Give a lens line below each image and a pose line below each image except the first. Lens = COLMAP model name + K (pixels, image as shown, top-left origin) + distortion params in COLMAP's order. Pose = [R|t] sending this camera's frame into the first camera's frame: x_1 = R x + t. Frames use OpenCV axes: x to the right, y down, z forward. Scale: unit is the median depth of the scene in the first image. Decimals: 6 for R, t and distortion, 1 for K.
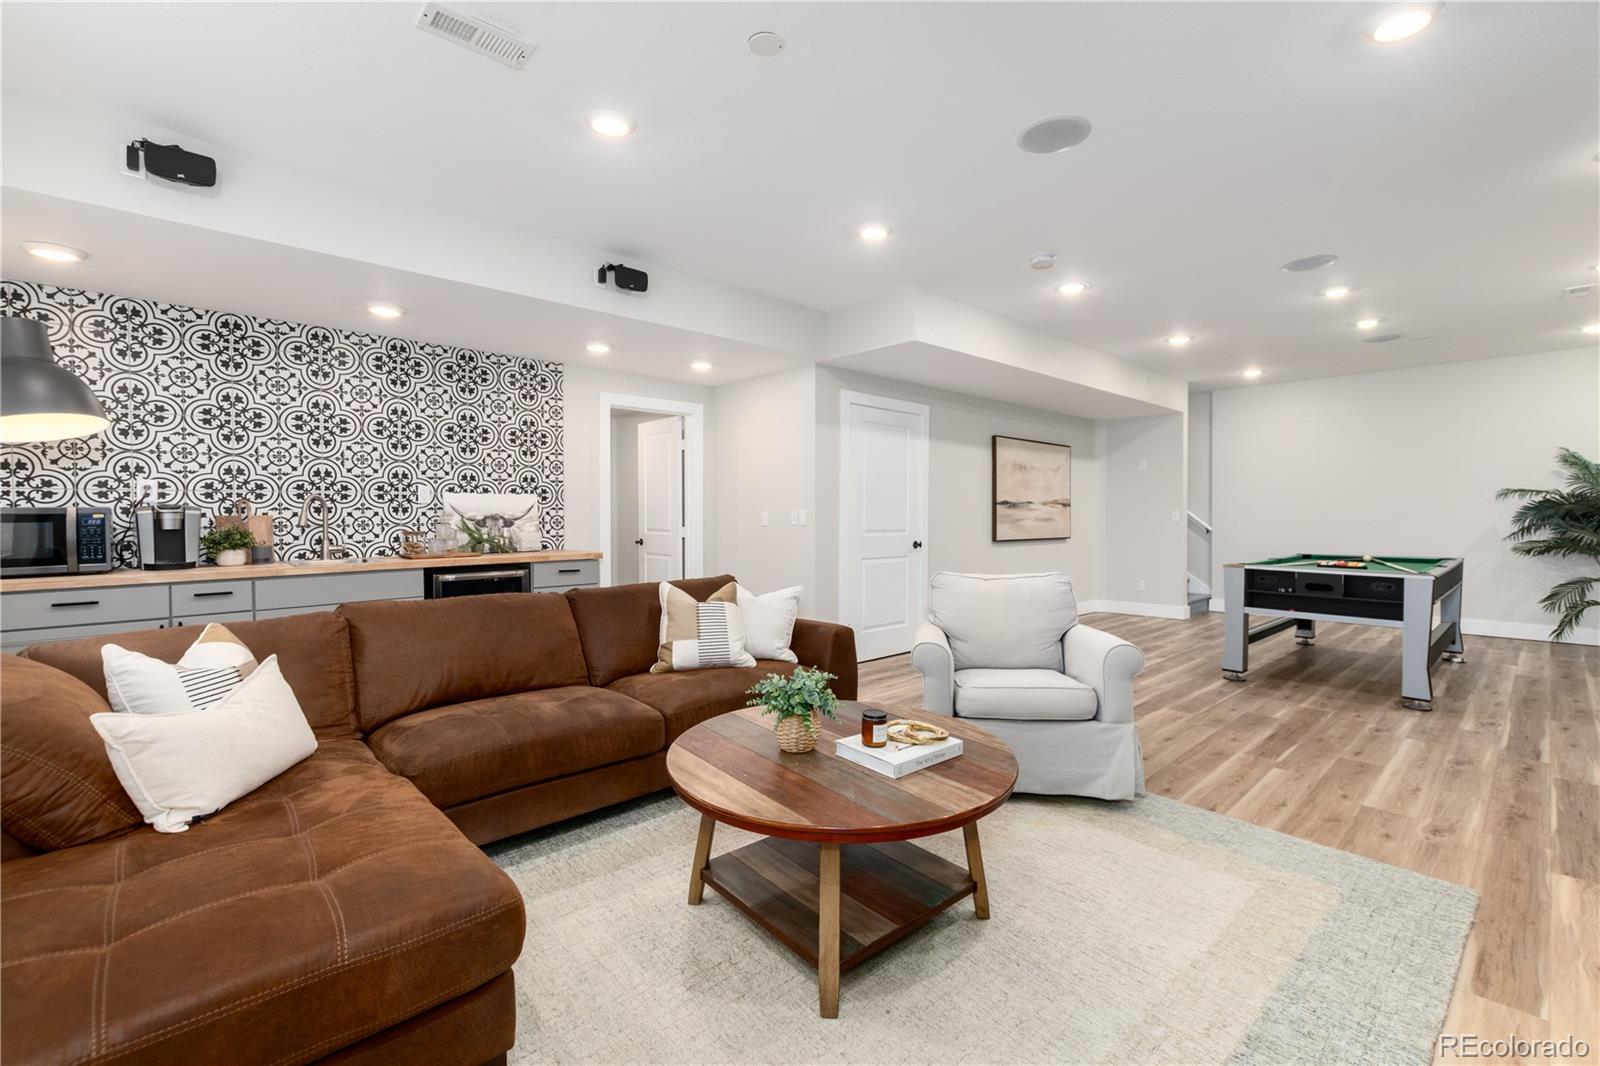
lens RADIAL K [[698.7, 0, 833.0], [0, 698.7, 523.1], [0, 0, 1]] dist [-0.001011, 0.000699]
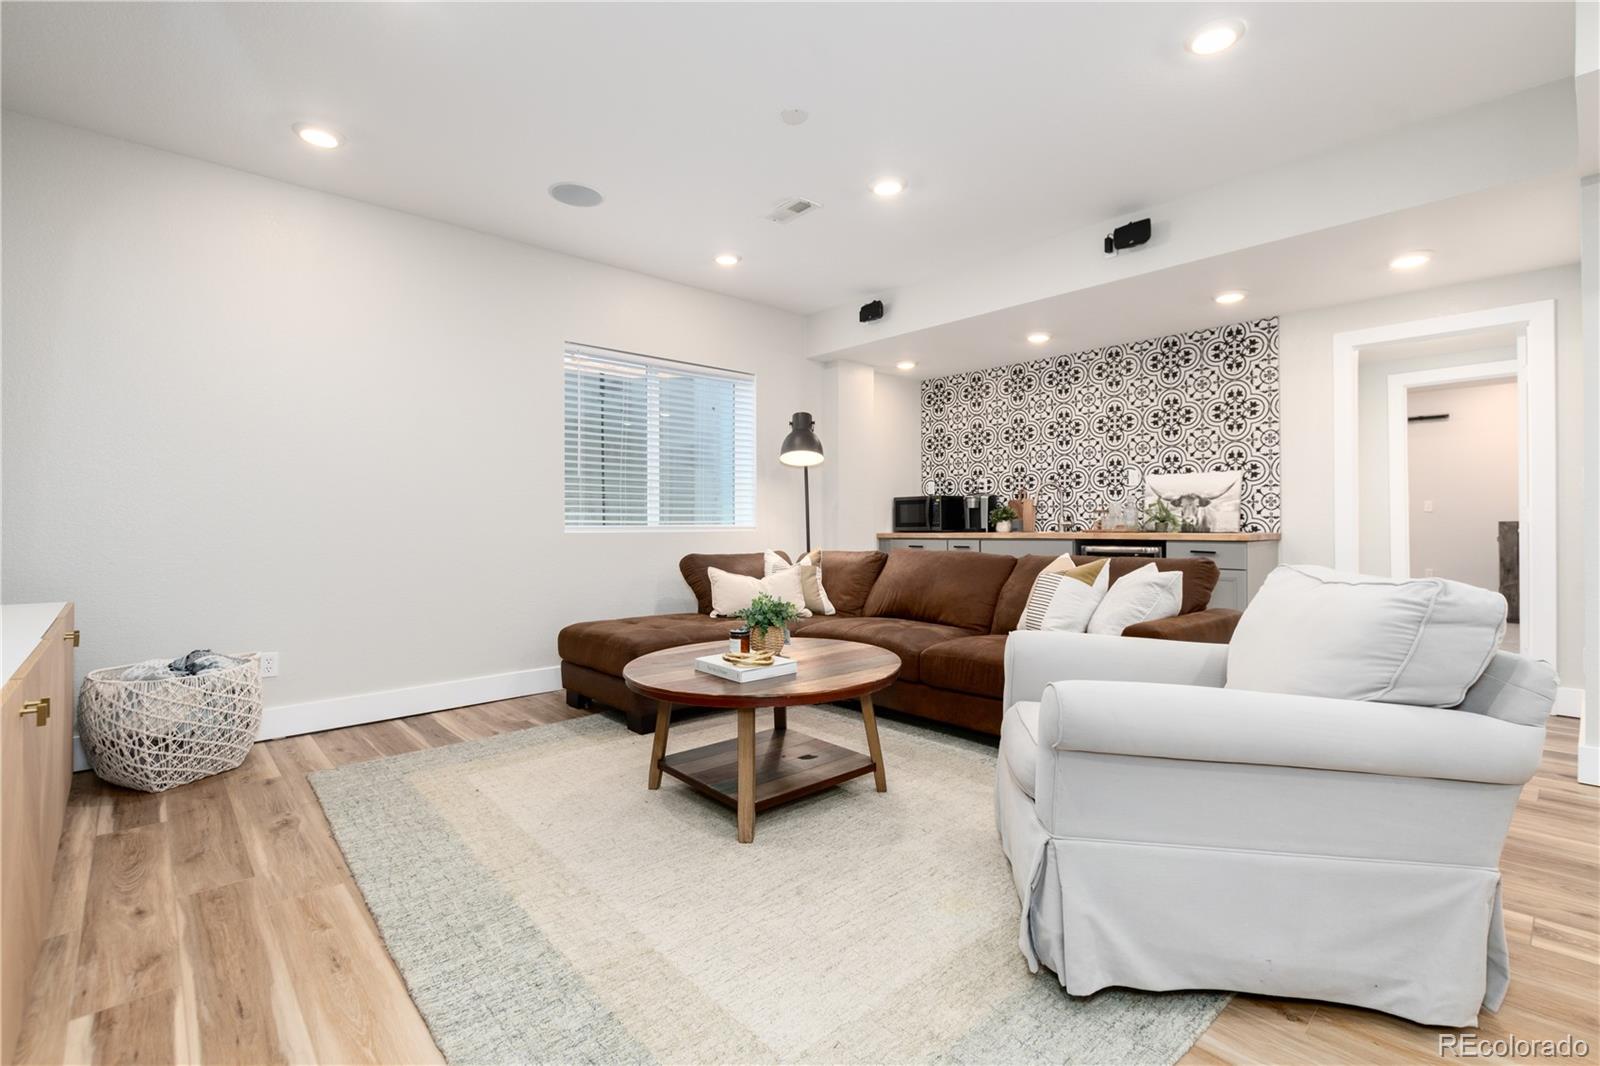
lens RADIAL K [[733.8, 0, 800.6], [0, 733.8, 522.4], [0, 0, 1]] dist [-0.004746, -0.001634]
pose [[-0.040327, 0.001956, -0.999185, 0.623812], [-0.011172, 0.999935, 0.002409, 0.034322], [0.999124, 0.011260, -0.040302, 0.527995]]
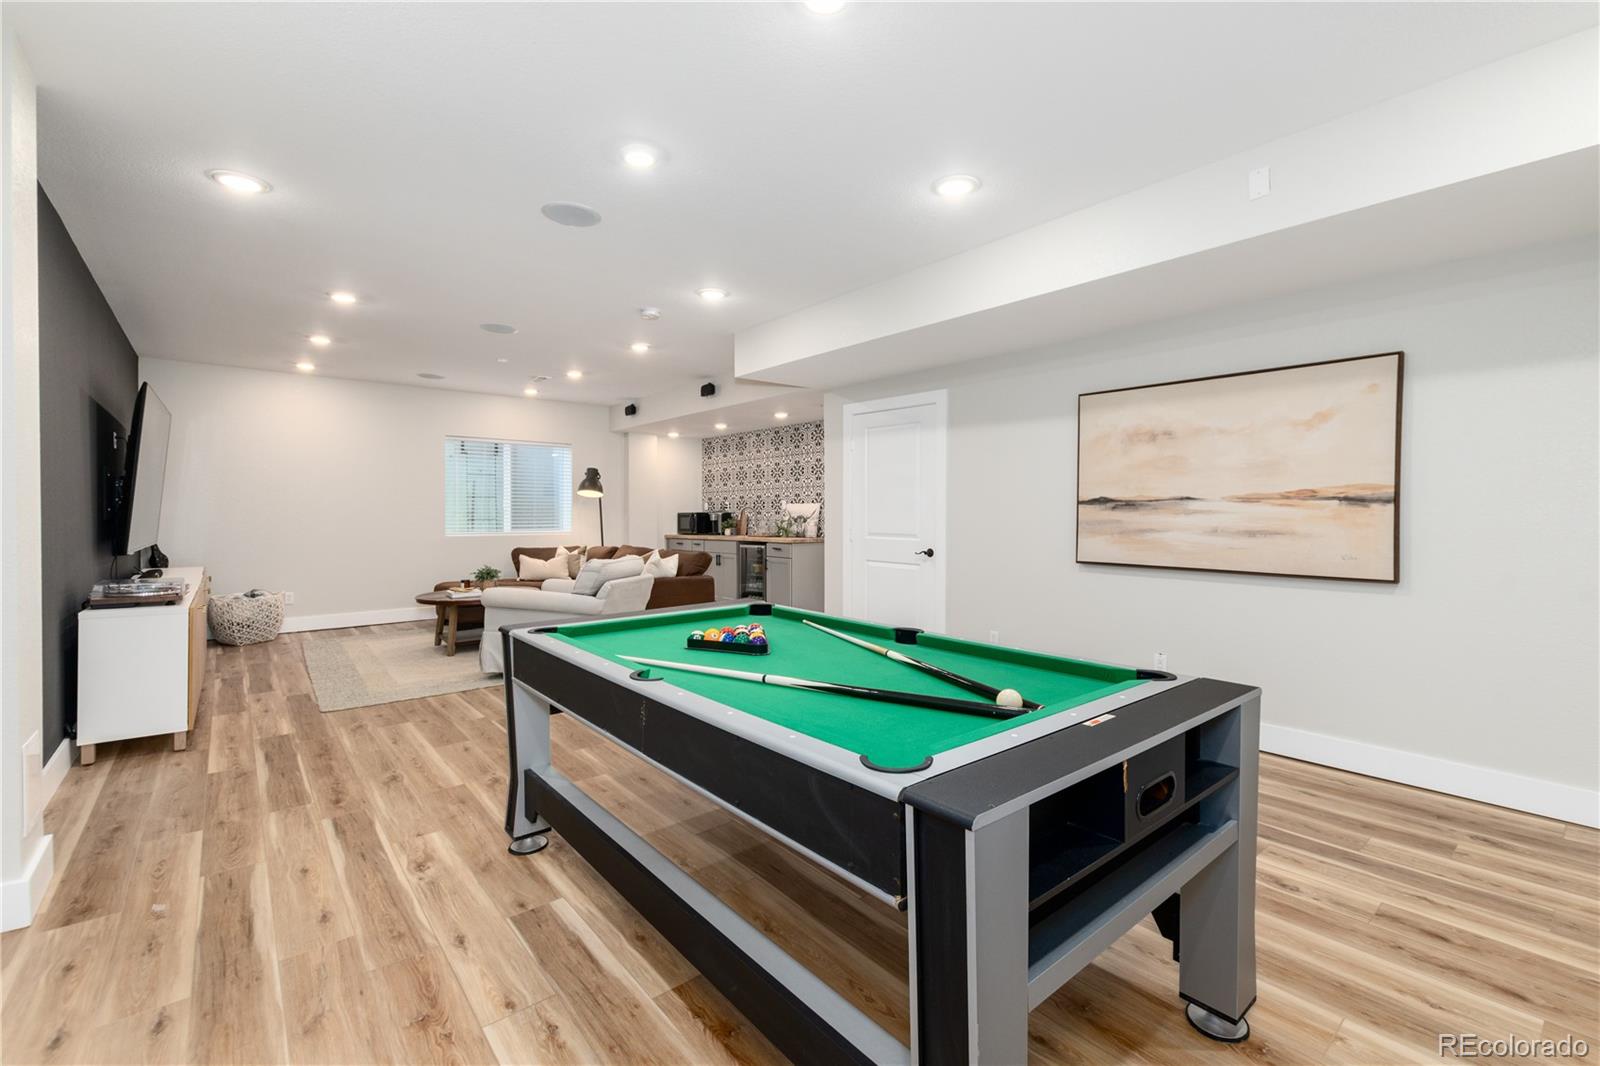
lens RADIAL K [[698.7, 0, 801.0], [0, 698.7, 524.0], [0, 0, 1]] dist [-0.001011, 0.000699]
pose [[-0.086413, 0.017109, -0.996113, 1.369121], [-0.015293, 0.999712, 0.018498, -0.025401], [0.996142, 0.016832, -0.086126, 1.244259]]
